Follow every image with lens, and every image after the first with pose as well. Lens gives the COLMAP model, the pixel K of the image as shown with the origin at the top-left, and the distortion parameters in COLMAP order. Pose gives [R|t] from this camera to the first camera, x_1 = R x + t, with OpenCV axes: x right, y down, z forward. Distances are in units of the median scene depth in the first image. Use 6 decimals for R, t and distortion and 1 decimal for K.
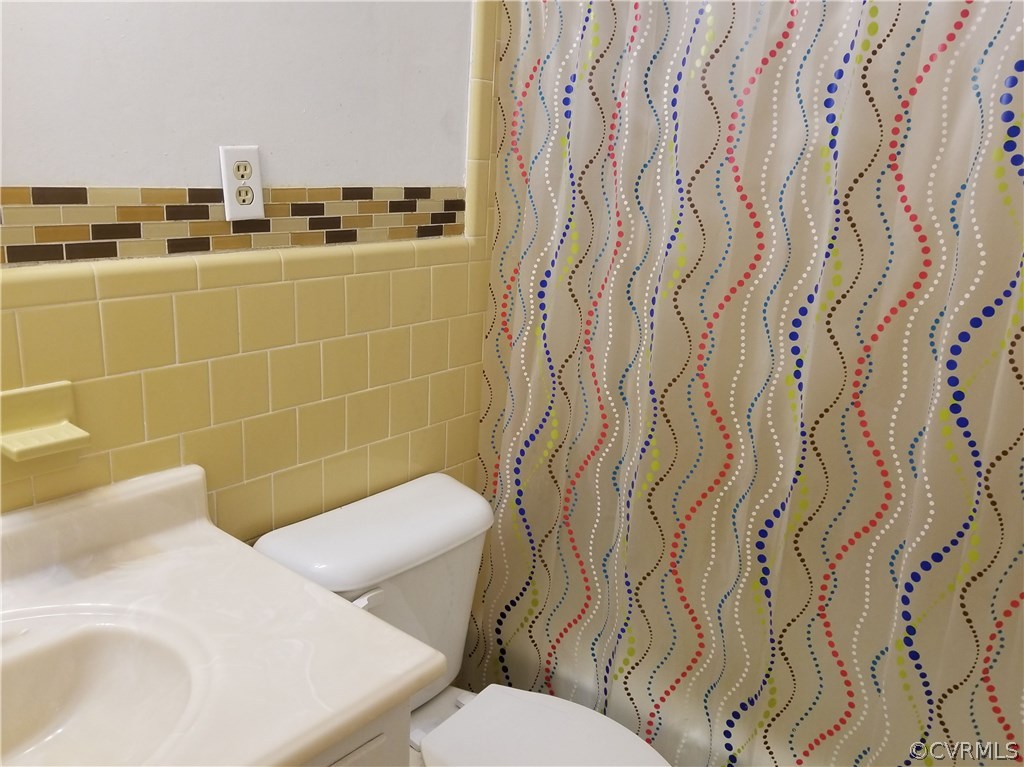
lens RADIAL K [[817.4, 0, 506.1], [0, 817.4, 382.6], [0, 0, 1]] dist [-0.008056, -0.015917]
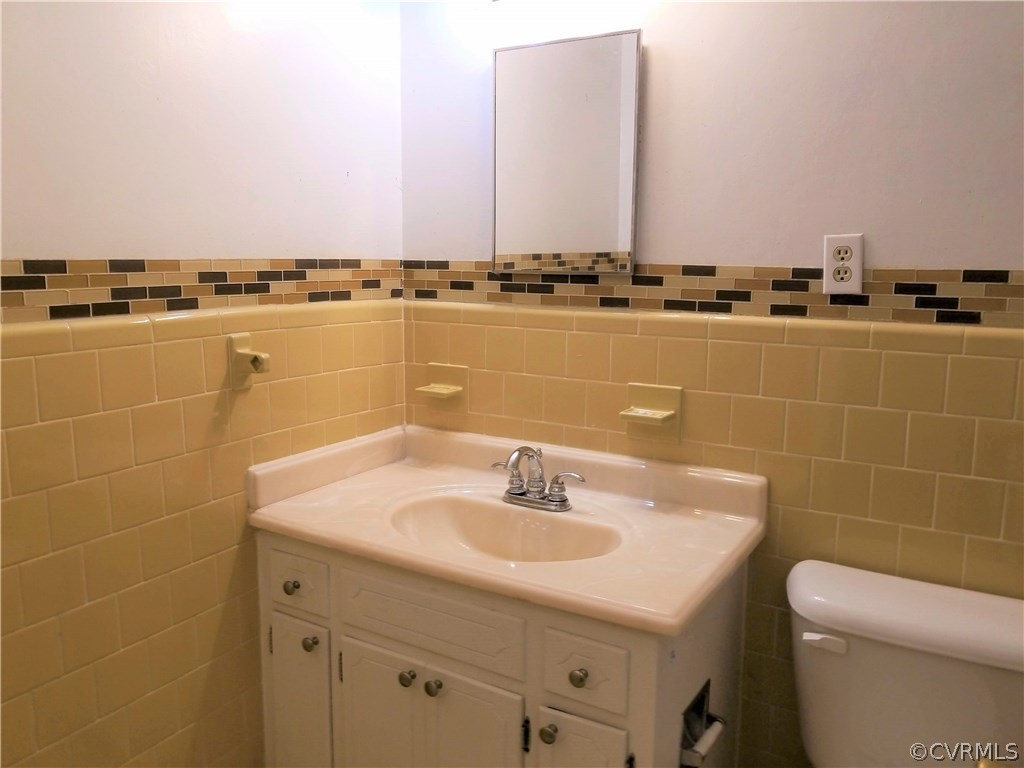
lens RADIAL K [[817.4, 0, 506.1], [0, 817.4, 383.1], [0, 0, 1]] dist [-0.008056, -0.015917]
pose [[0.161860, 0.114462, -0.980153, 0.815749], [-0.259179, 0.963311, 0.069695, -0.027624], [0.952170, 0.242754, 0.185588, 0.337352]]
